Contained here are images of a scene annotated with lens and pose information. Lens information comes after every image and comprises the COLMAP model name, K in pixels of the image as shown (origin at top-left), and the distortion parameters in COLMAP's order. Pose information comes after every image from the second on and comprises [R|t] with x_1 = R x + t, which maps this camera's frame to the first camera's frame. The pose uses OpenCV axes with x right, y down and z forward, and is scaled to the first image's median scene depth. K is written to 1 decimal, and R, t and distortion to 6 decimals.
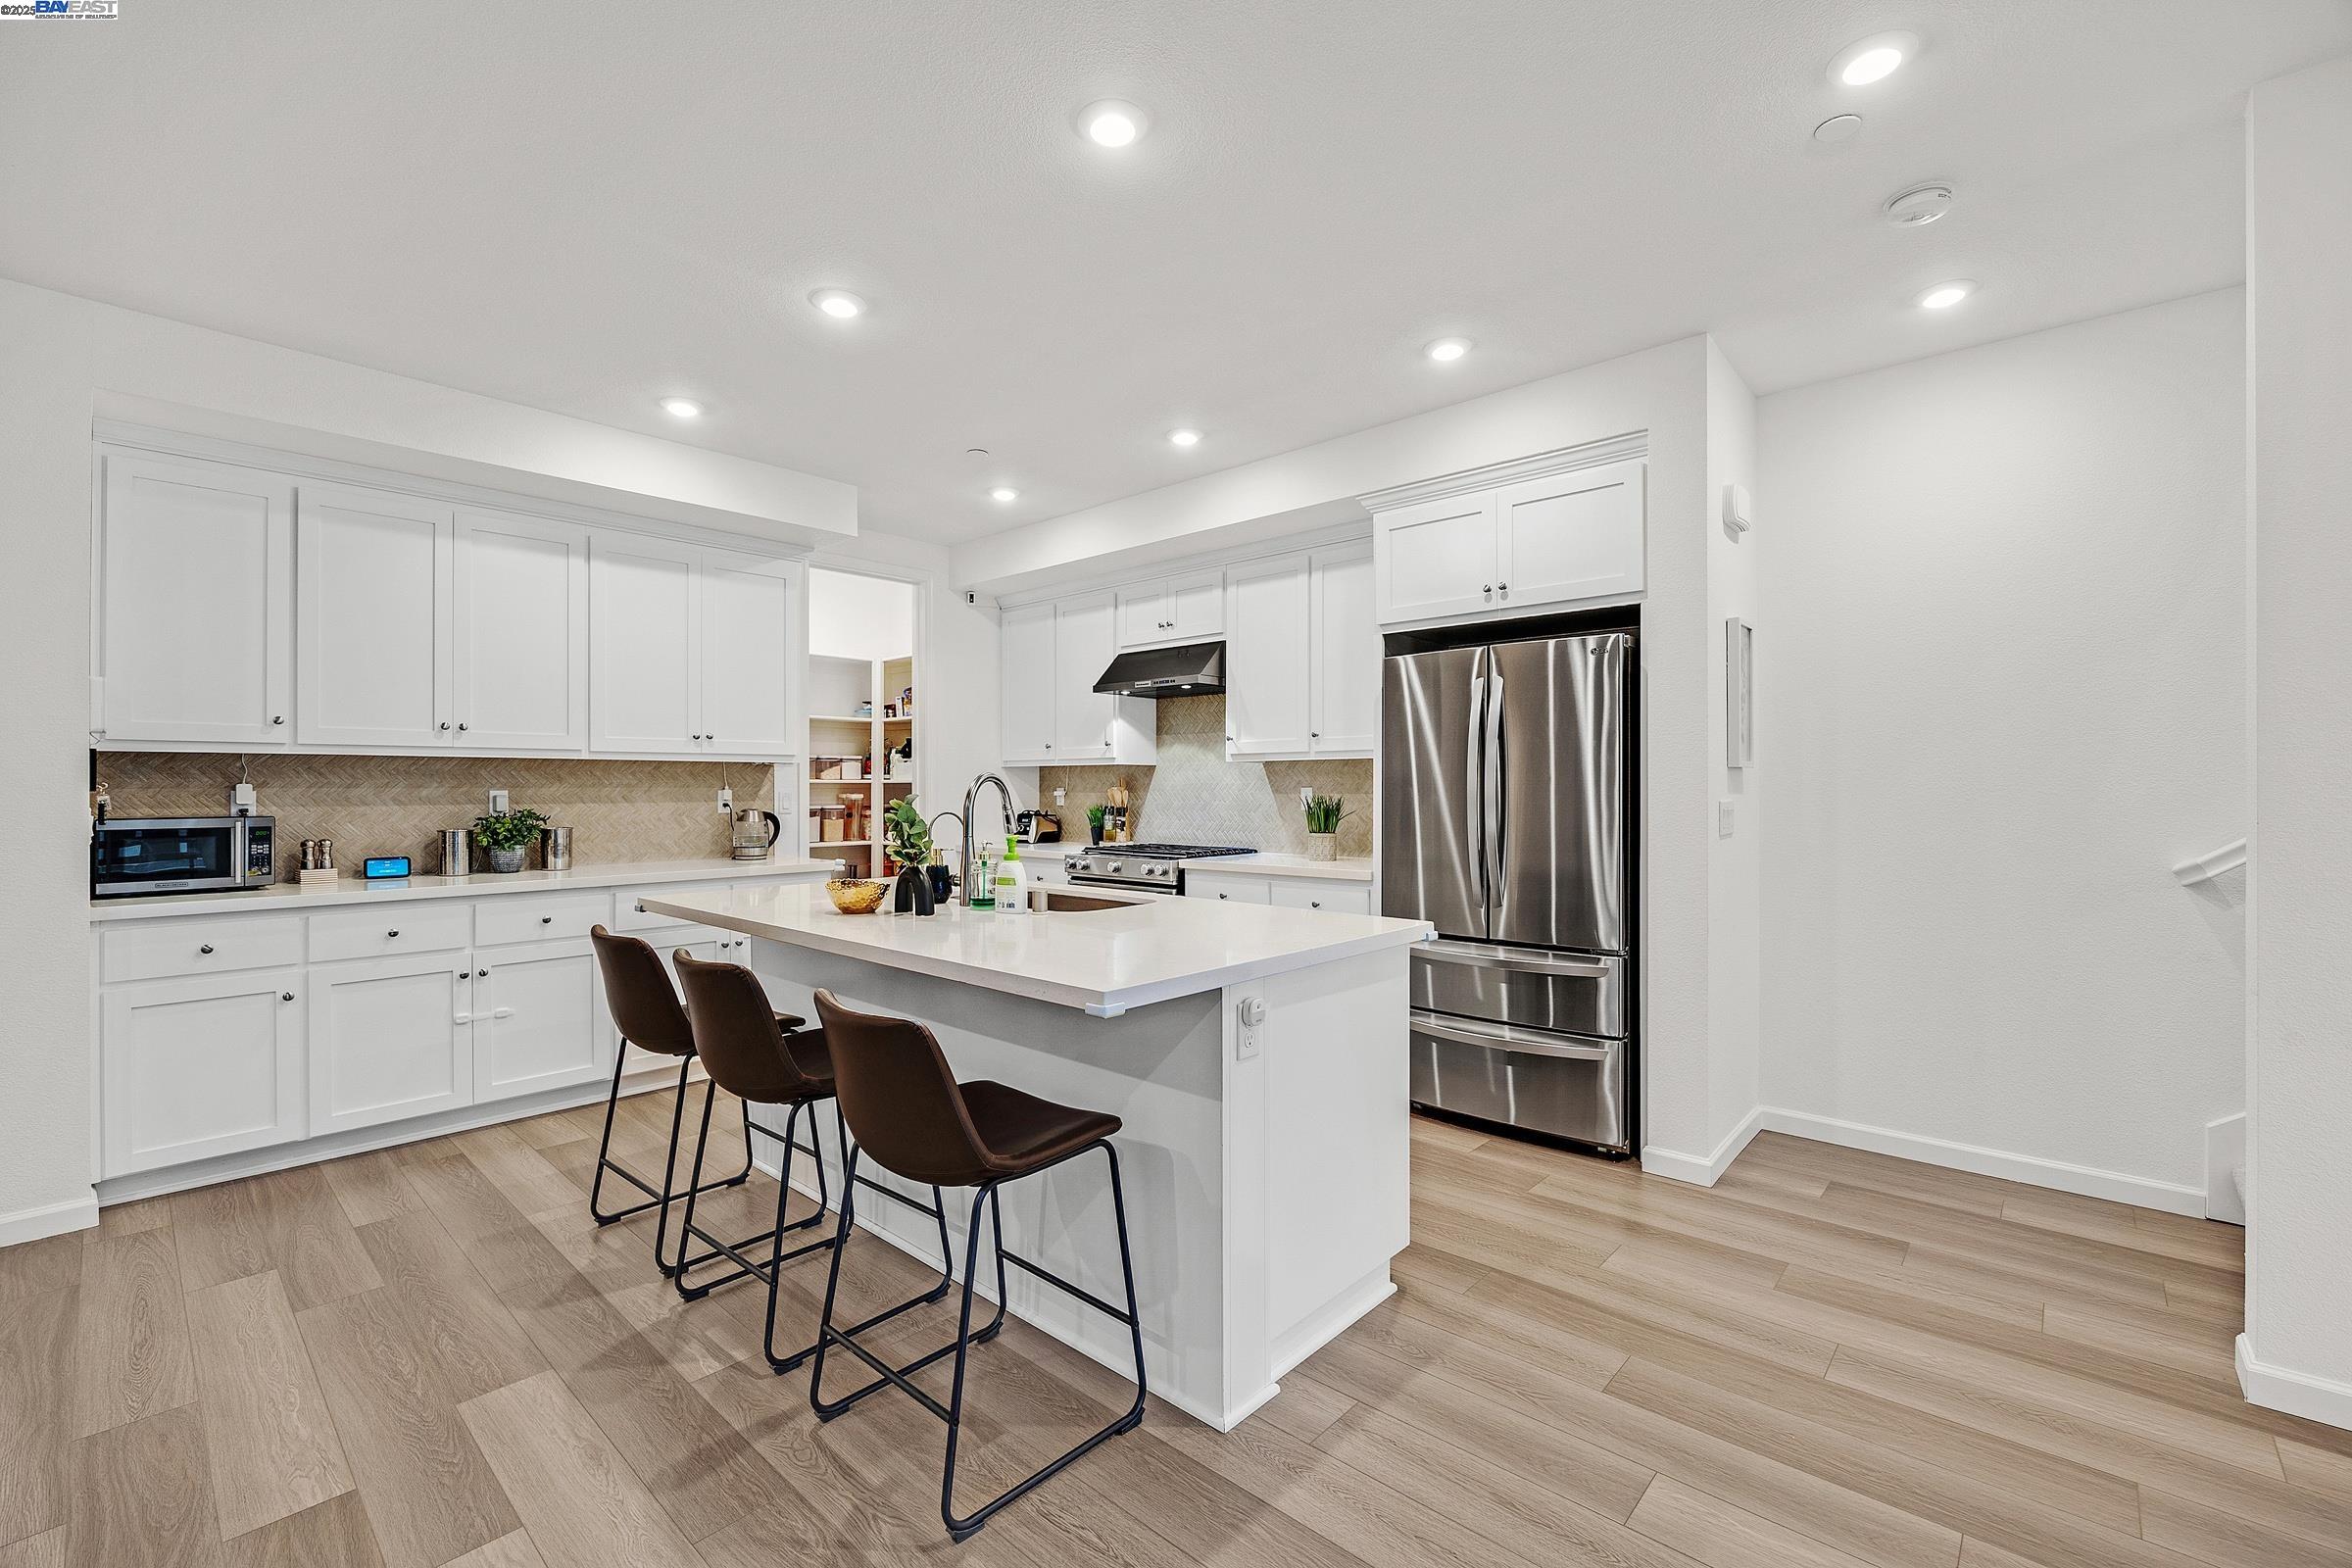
lens RADIAL K [[979.6, 0, 1176.9], [0, 979.6, 784.4], [0, 0, 1]] dist [-0.013026, -0.000084]
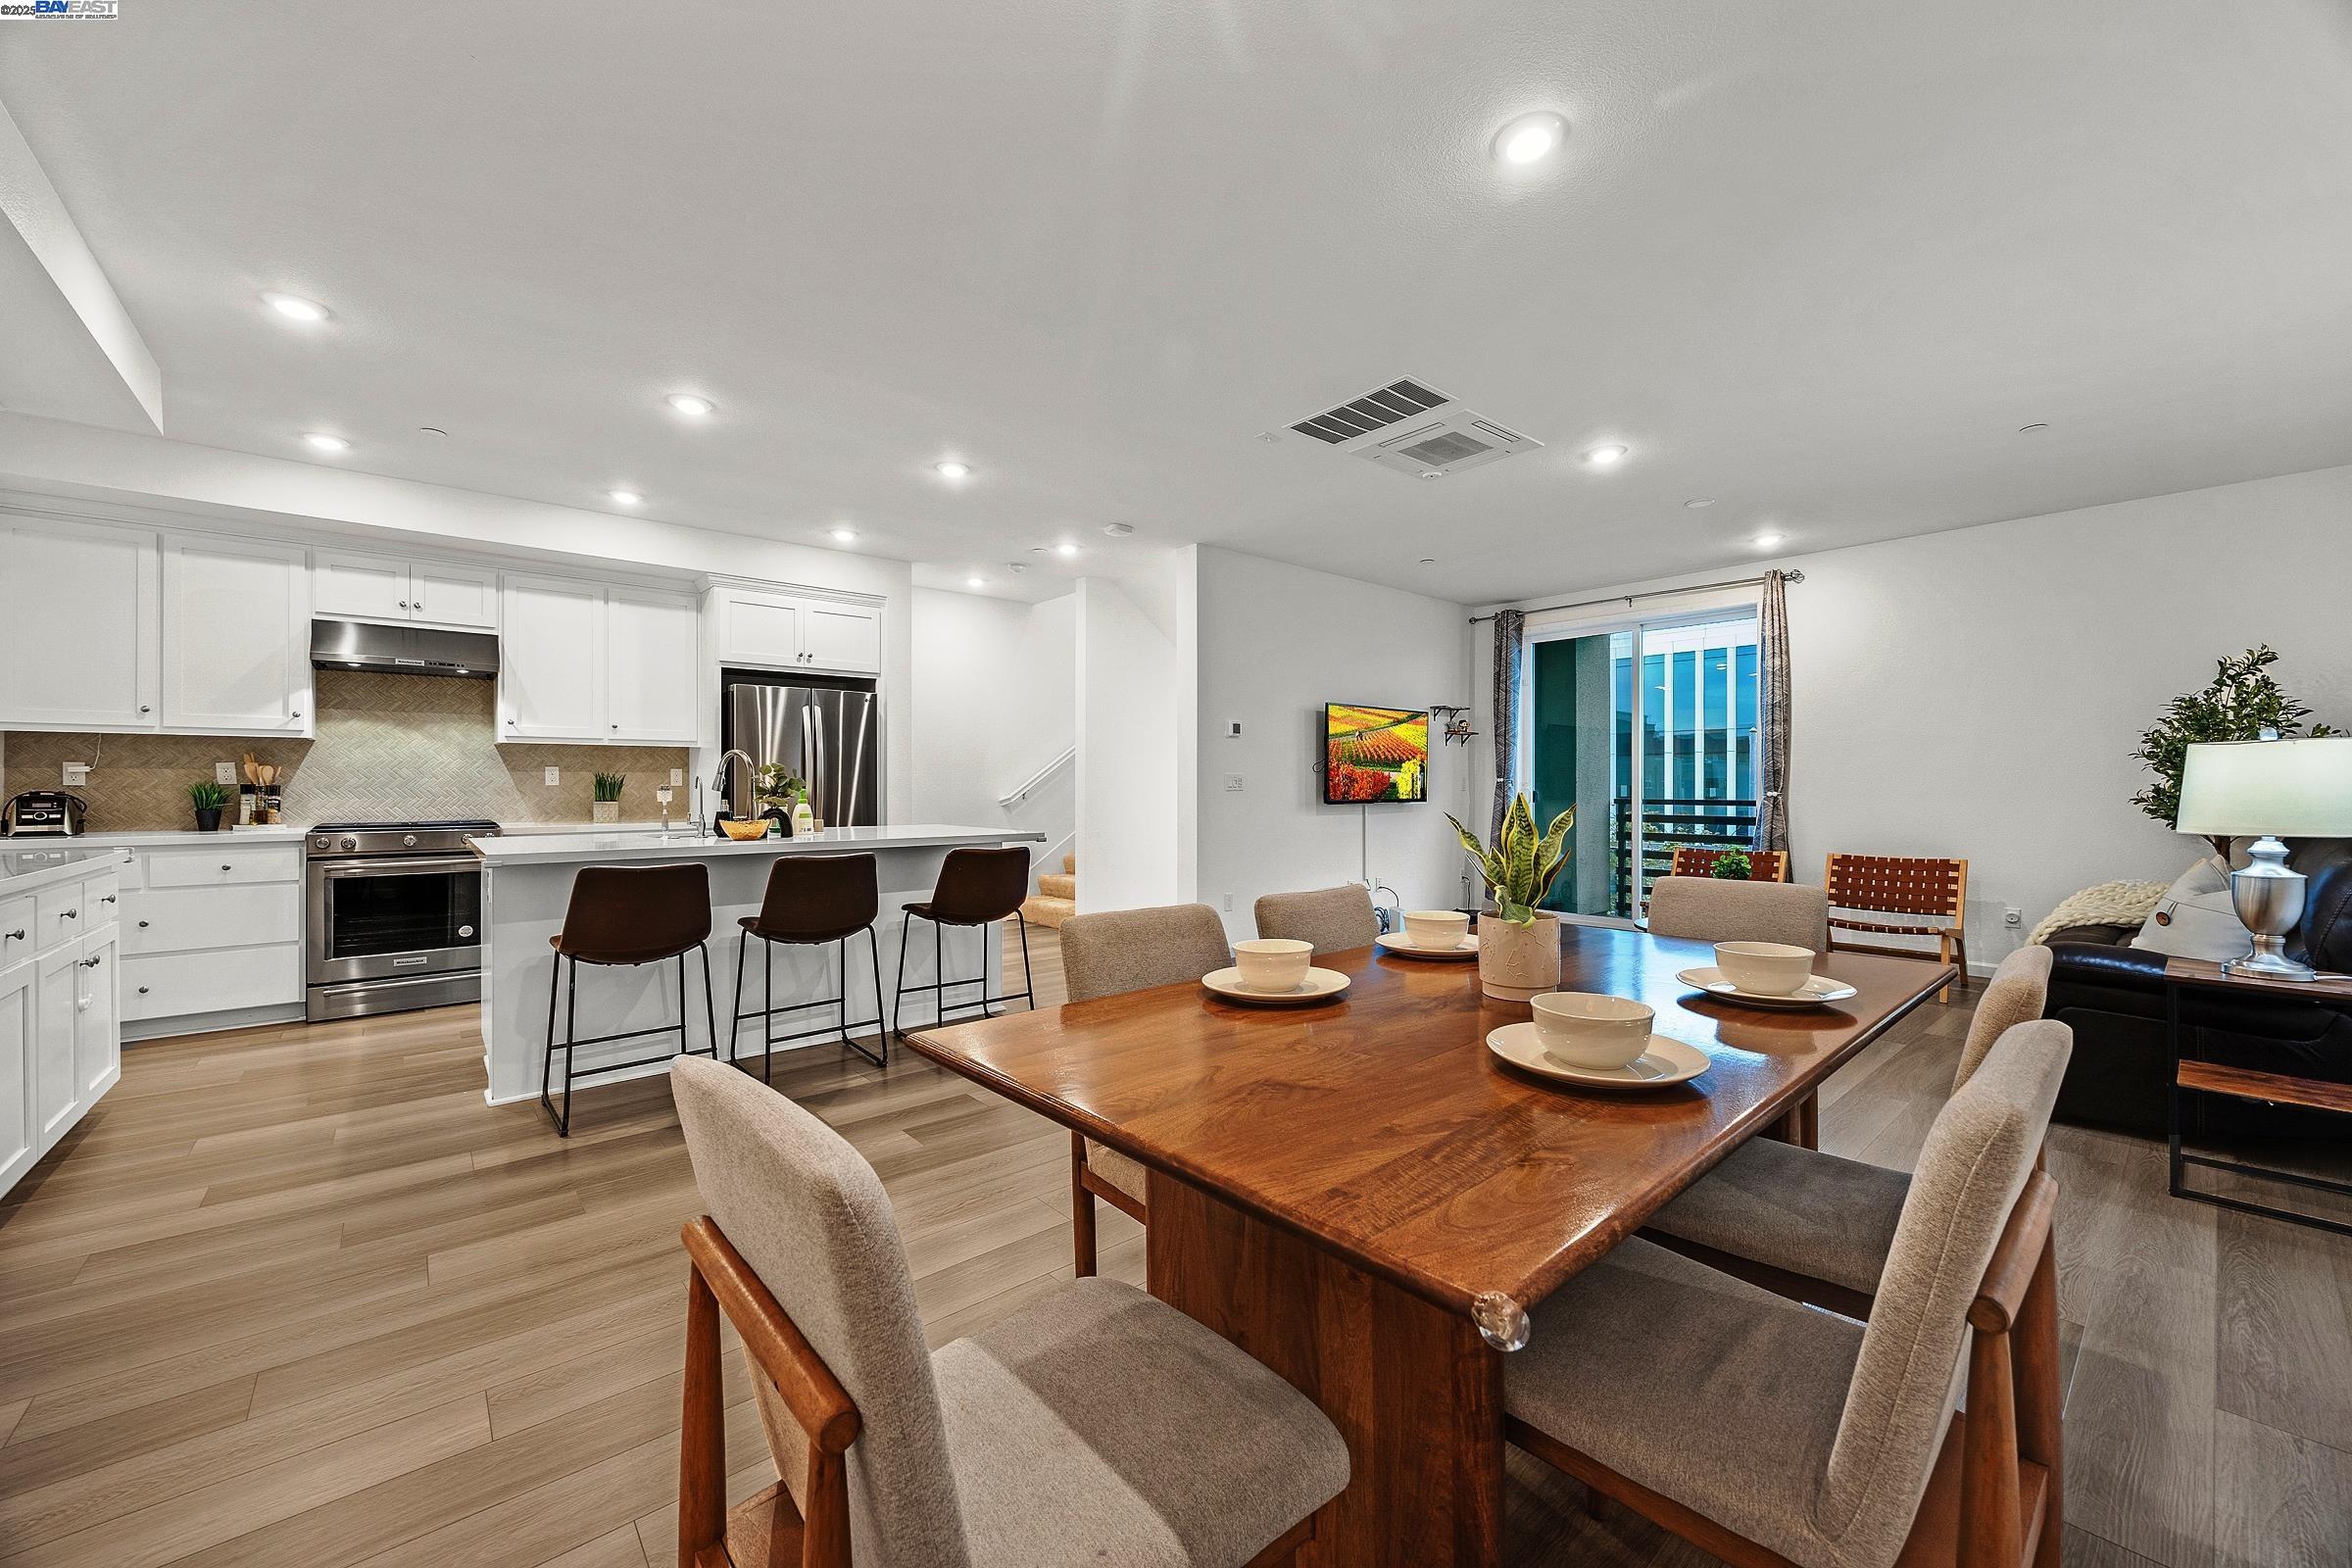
lens RADIAL K [[897.1, 0, 1178.6], [0, 897.1, 779.4], [0, 0, 1]] dist [-0.008645, -0.000053]
pose [[0.118859, 0.007259, 0.992885, -0.944182], [-0.003774, 0.999969, -0.006859, 0.025353], [-0.992904, -0.002932, 0.118883, 0.103258]]
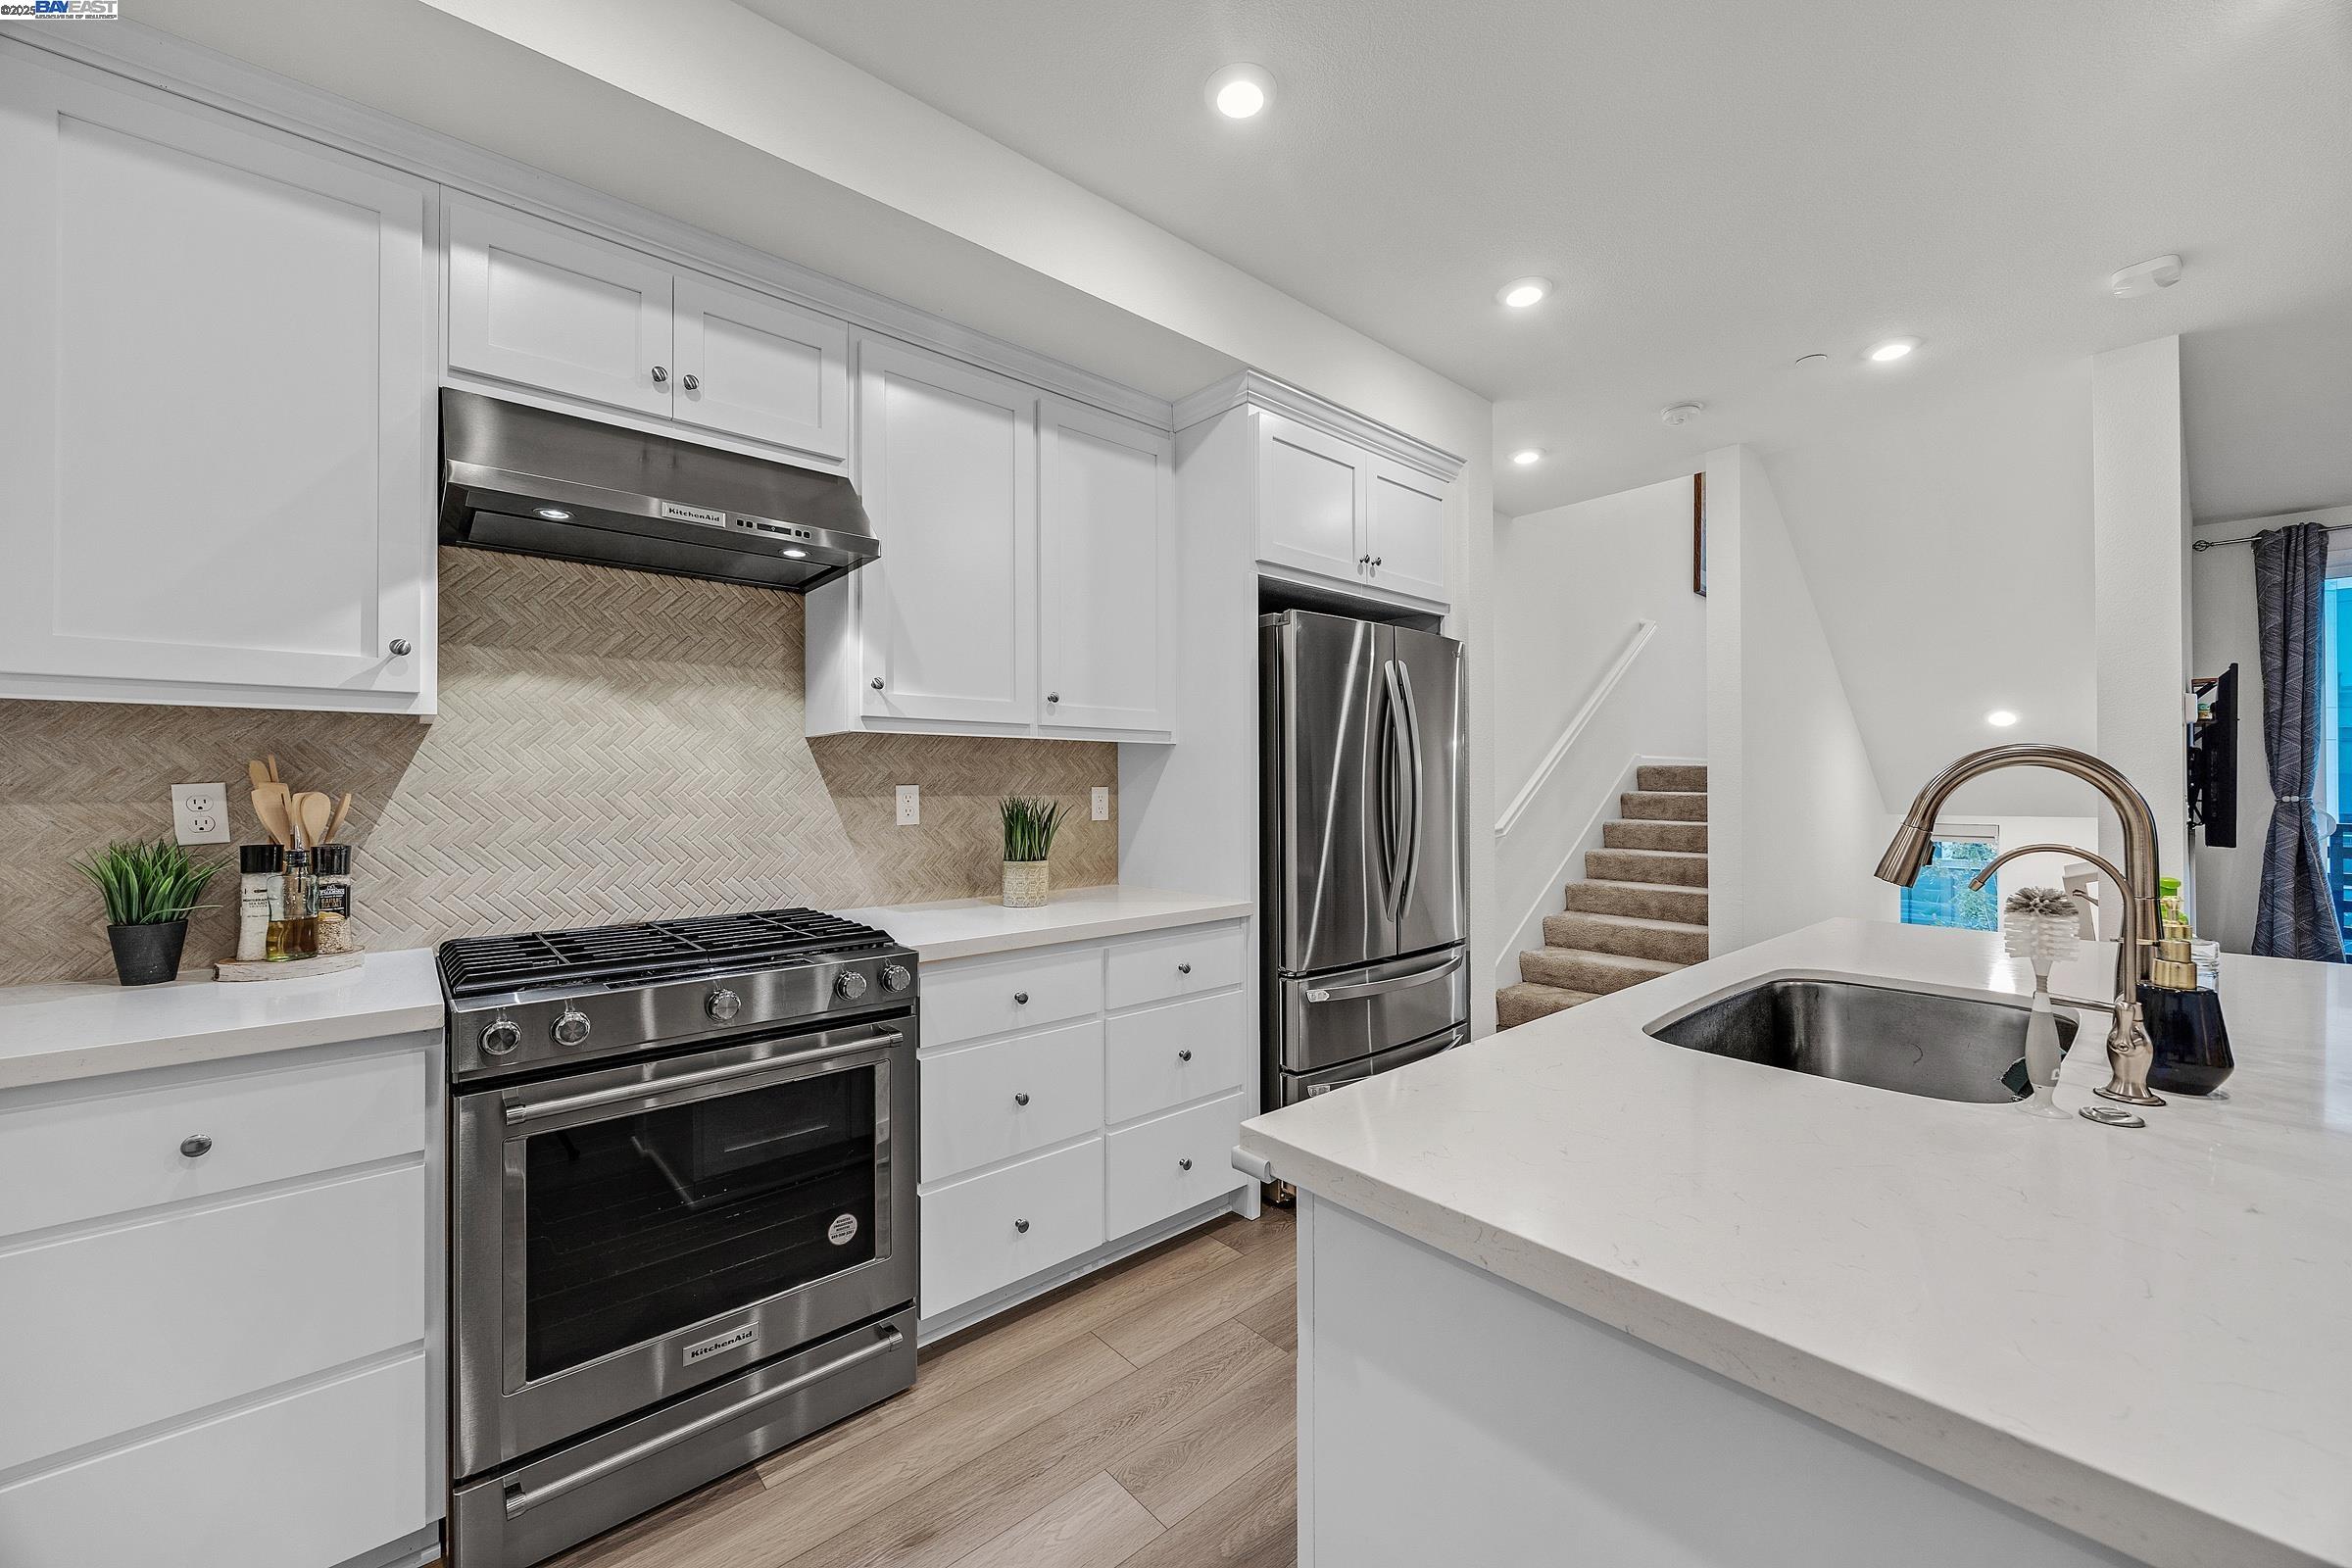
lens RADIAL K [[897.1, 0, 1172.4], [0, 897.1, 779.6], [0, 0, 1]] dist [-0.008645, -0.000053]
pose [[0.115656, 0.009382, 0.993245, -0.394354], [-0.002852, 0.999954, -0.009114, 0.004402], [-0.993285, -0.001778, 0.115677, 0.849048]]
